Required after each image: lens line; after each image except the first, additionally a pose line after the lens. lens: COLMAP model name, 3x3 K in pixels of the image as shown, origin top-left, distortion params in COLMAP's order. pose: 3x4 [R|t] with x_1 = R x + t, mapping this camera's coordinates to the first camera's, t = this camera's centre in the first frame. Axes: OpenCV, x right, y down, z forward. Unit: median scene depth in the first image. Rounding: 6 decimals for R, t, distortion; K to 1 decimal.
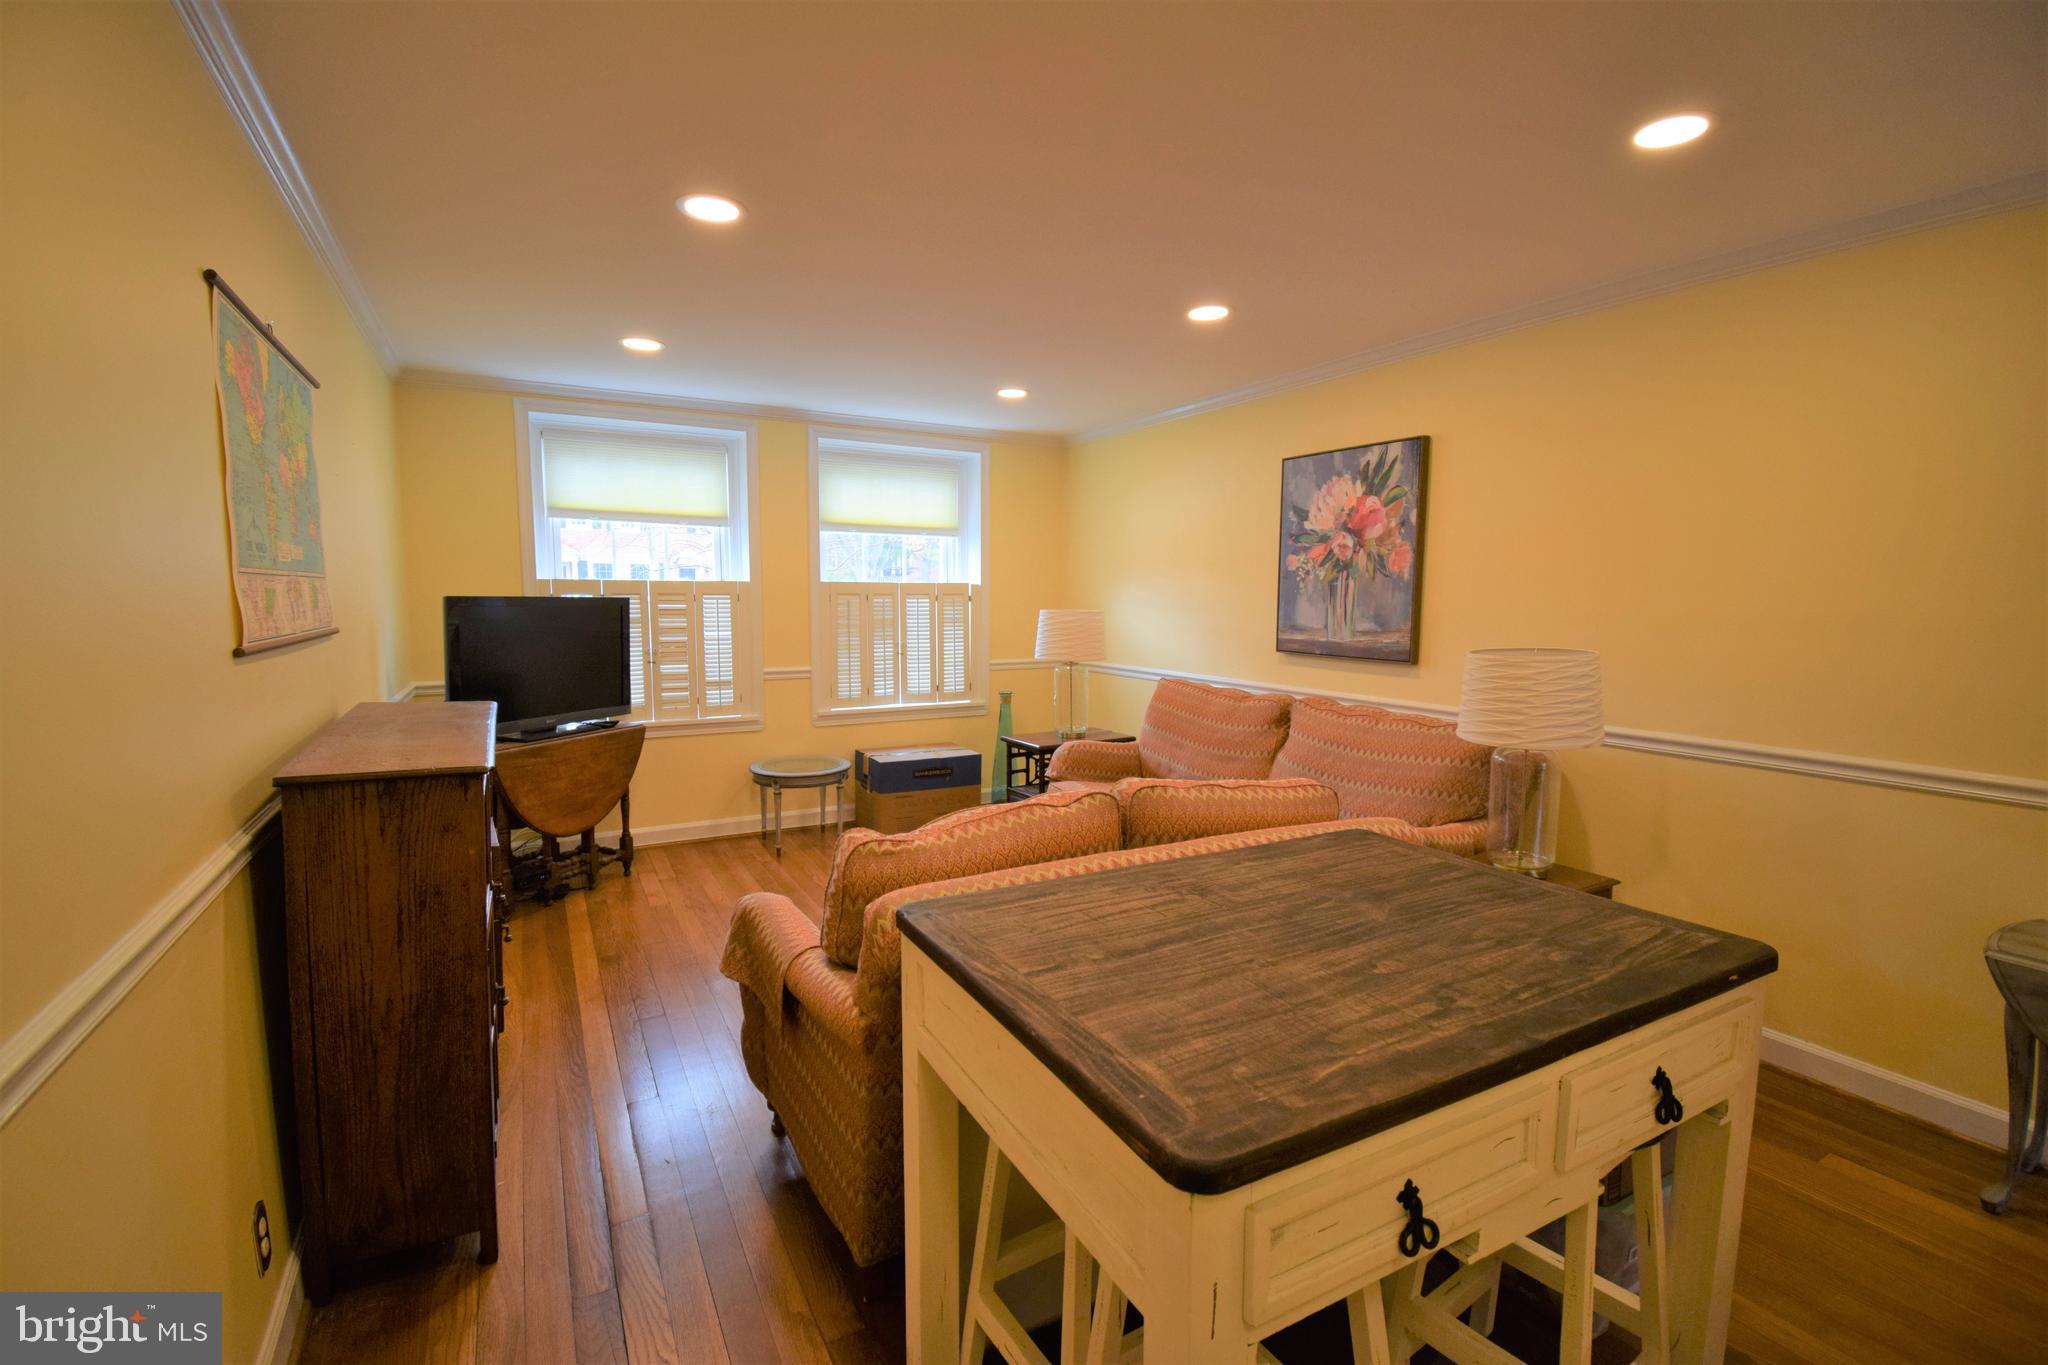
lens RADIAL K [[902.4, 0, 1031.8], [0, 902.4, 685.7], [0, 0, 1]] dist [0.012114, -0.021478]
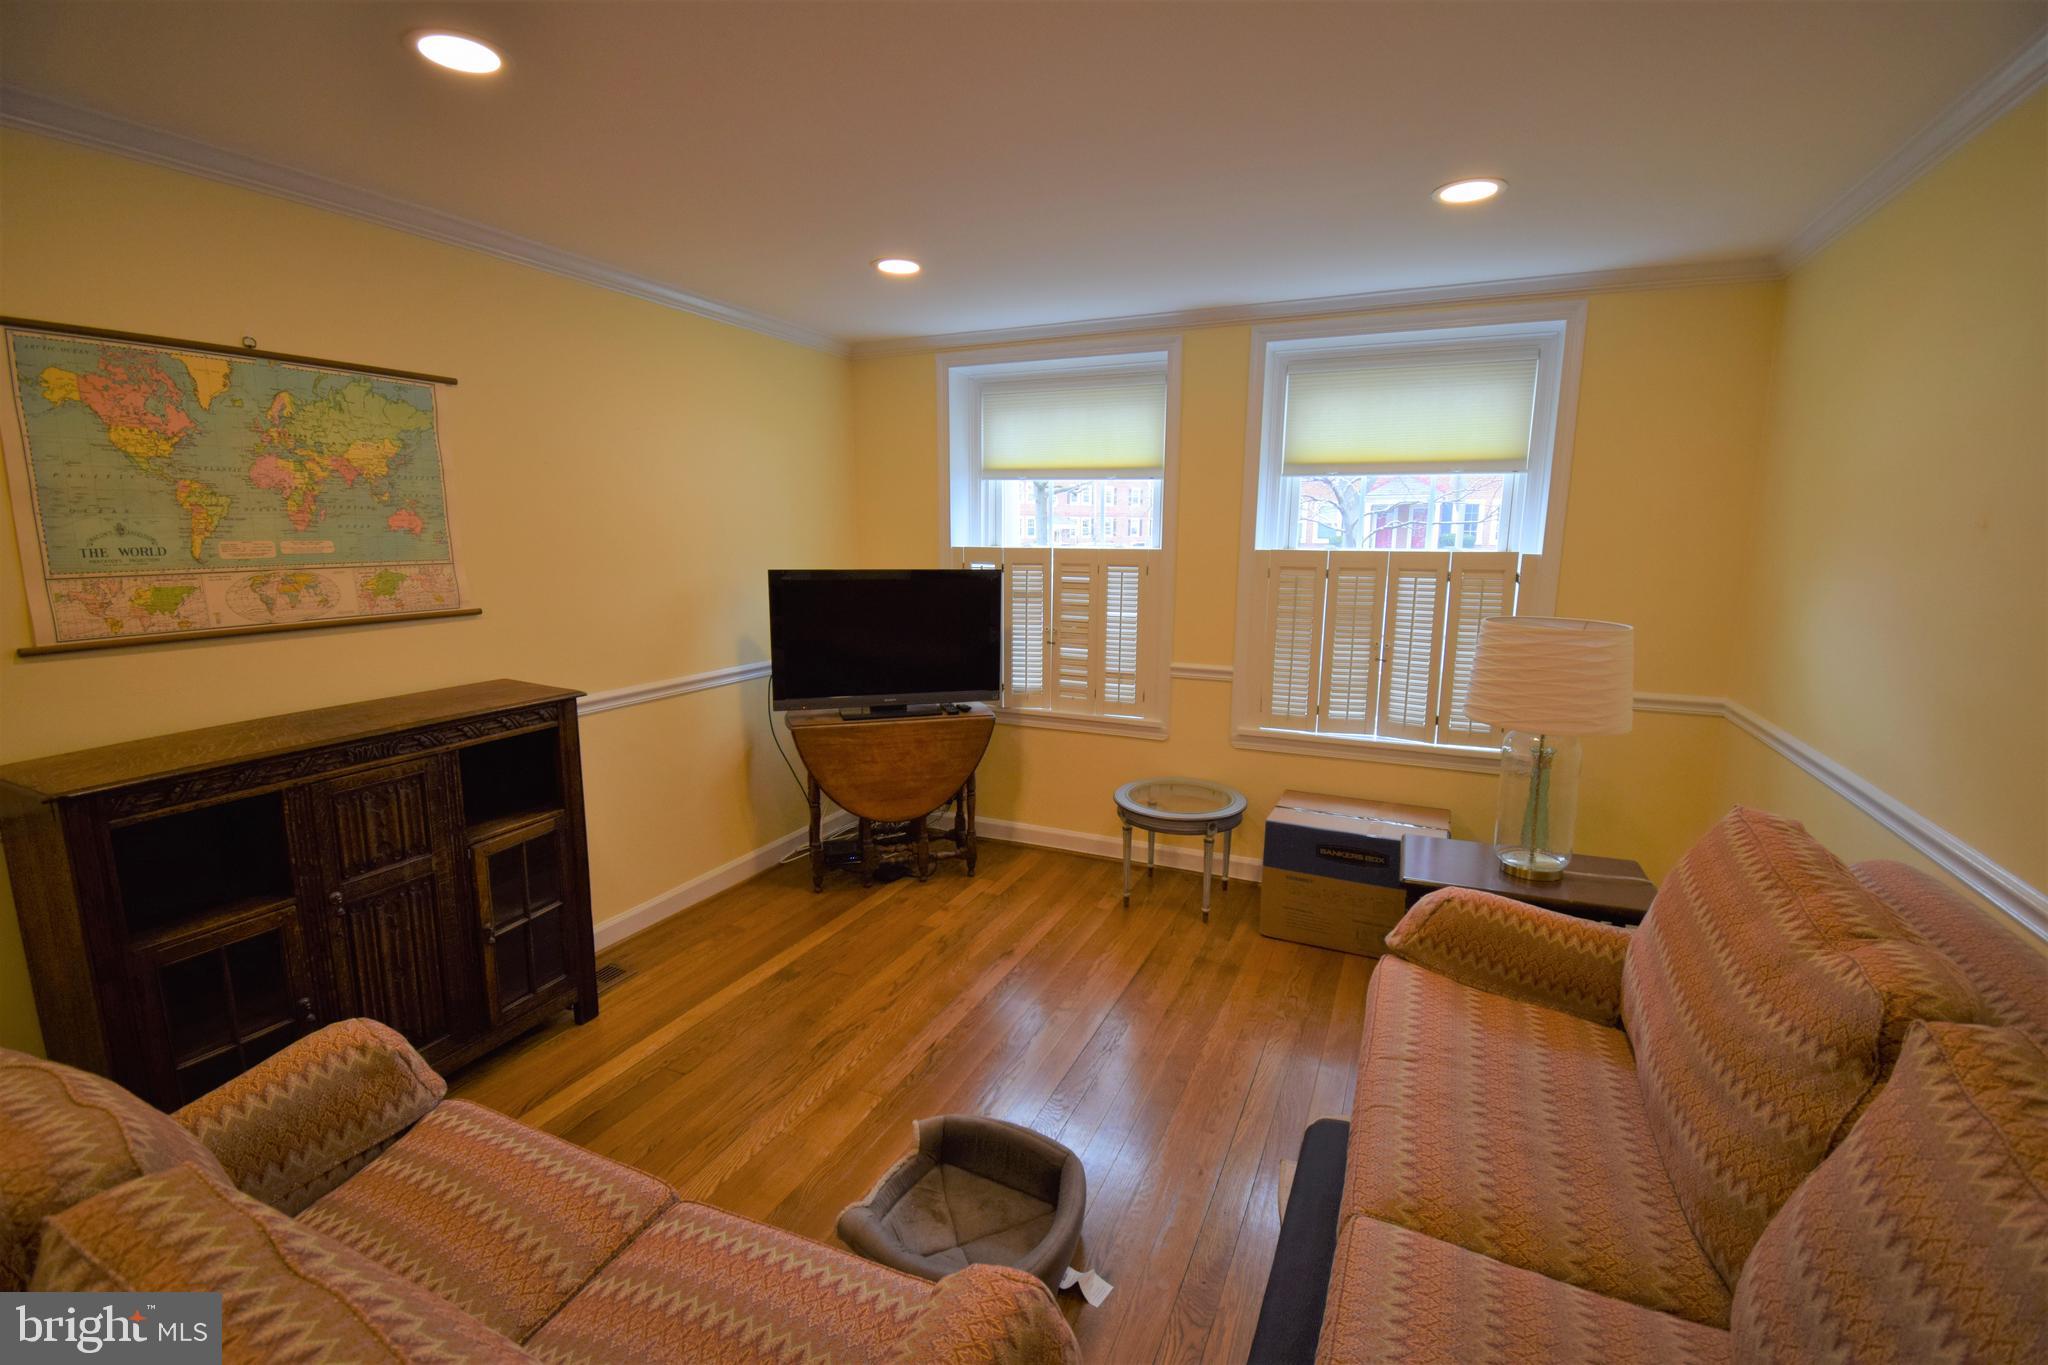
lens RADIAL K [[902.4, 0, 1033.1], [0, 902.4, 686.6], [0, 0, 1]] dist [0.012114, -0.021478]
pose [[0.590272, 0.135544, -0.795743, 0.301714], [-0.083324, 0.990766, 0.106955, -0.086033], [0.802892, 0.003172, 0.596116, 0.532837]]
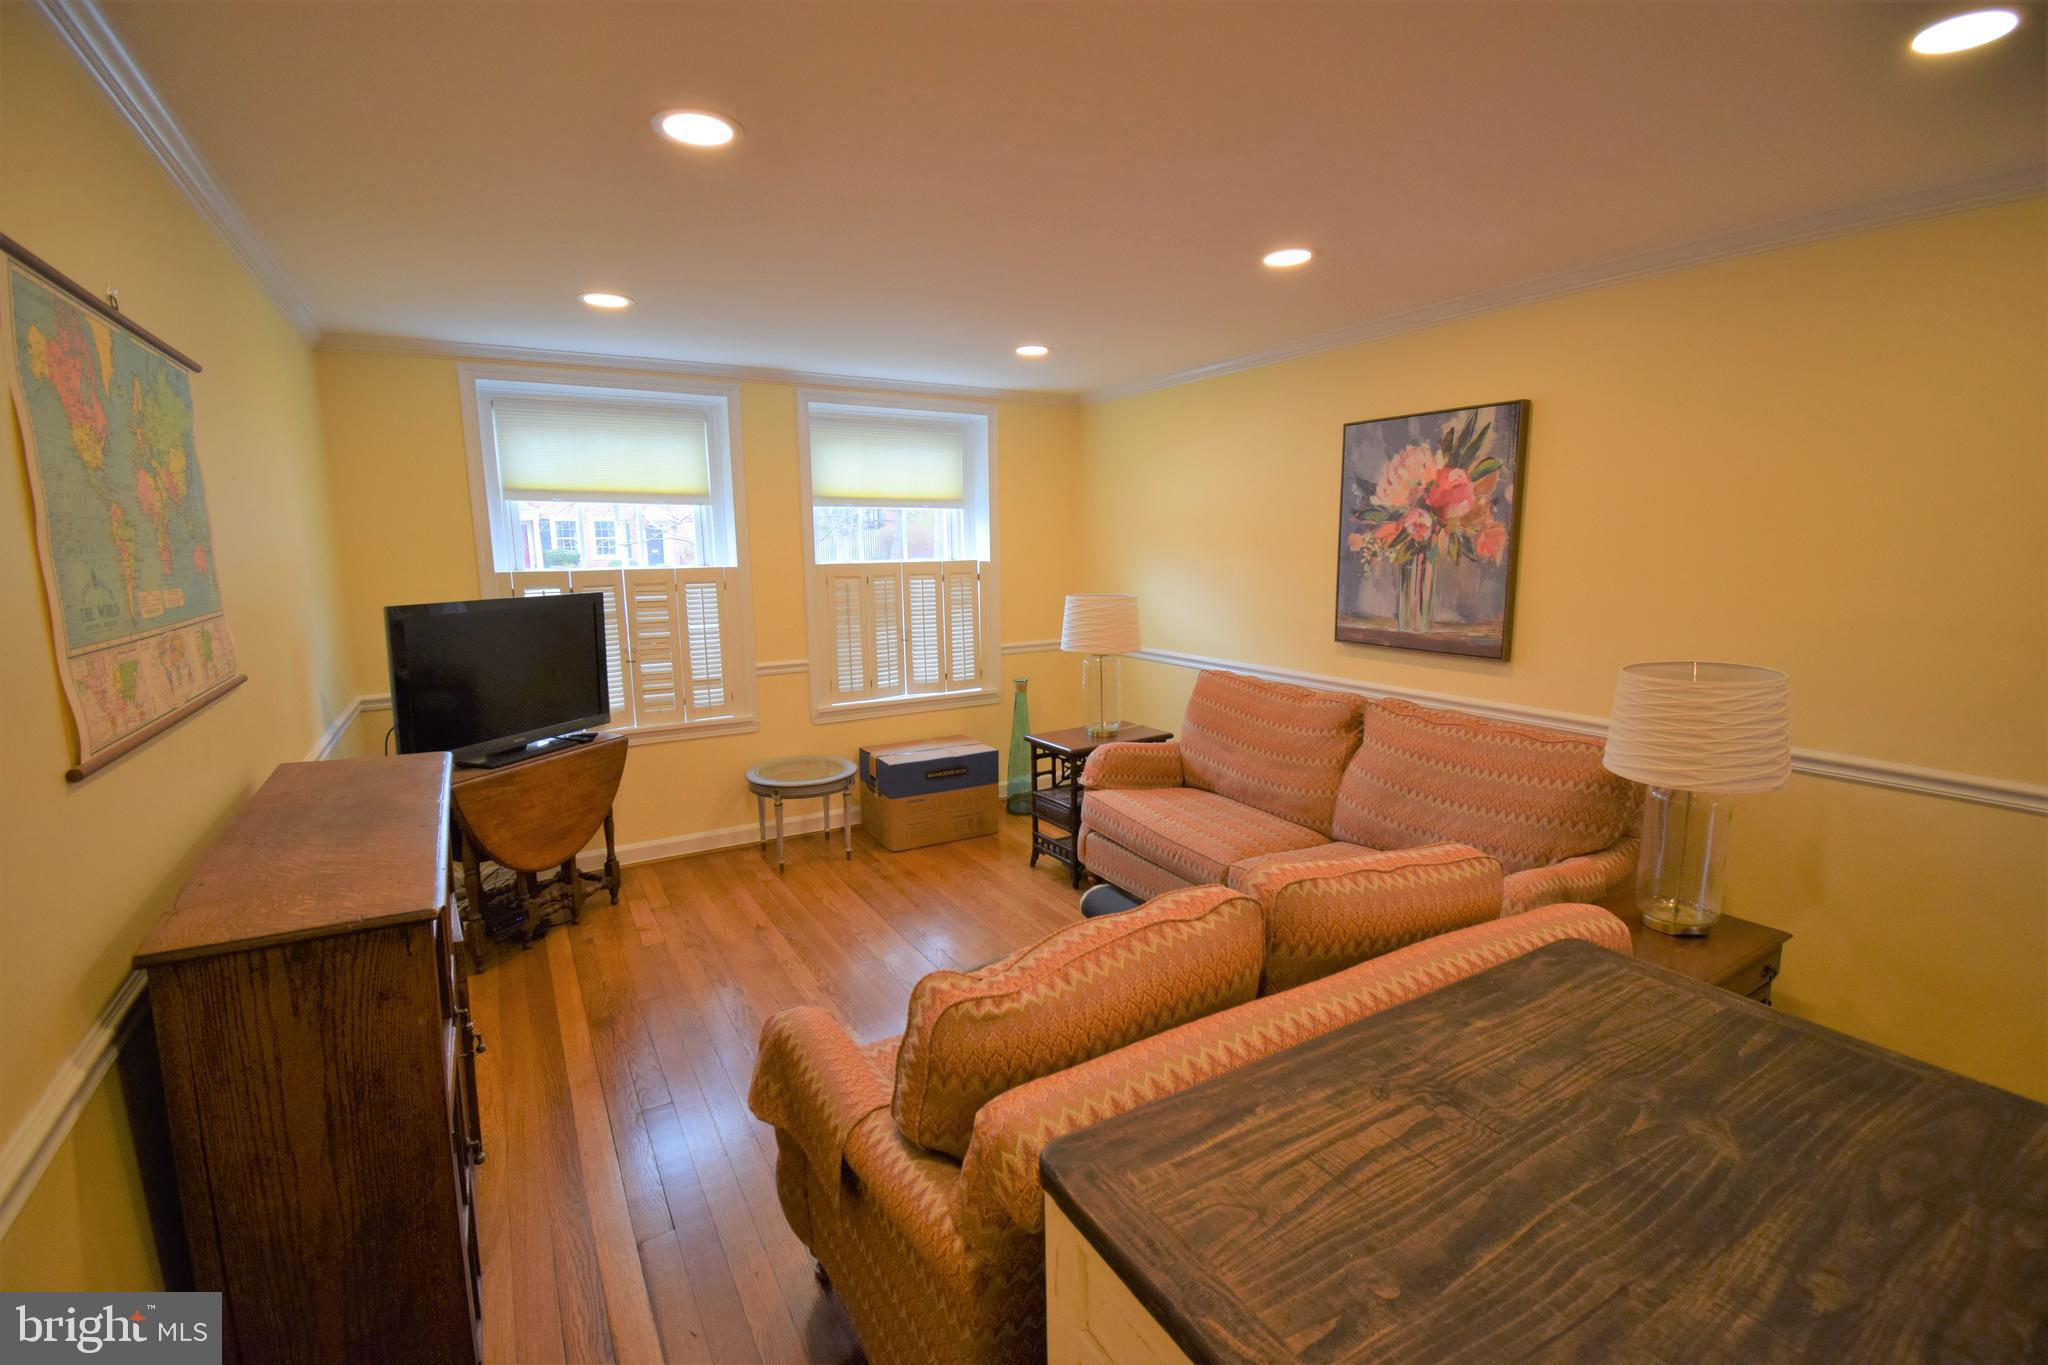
lens RADIAL K [[902.4, 0, 1030.5], [0, 902.4, 683.9], [0, 0, 1]] dist [0.012114, -0.021478]
pose [[0.999439, -0.021135, 0.025964, -0.056759], [0.019653, 0.998234, 0.056065, -0.052444], [-0.027103, -0.055524, 0.998089, 0.111480]]
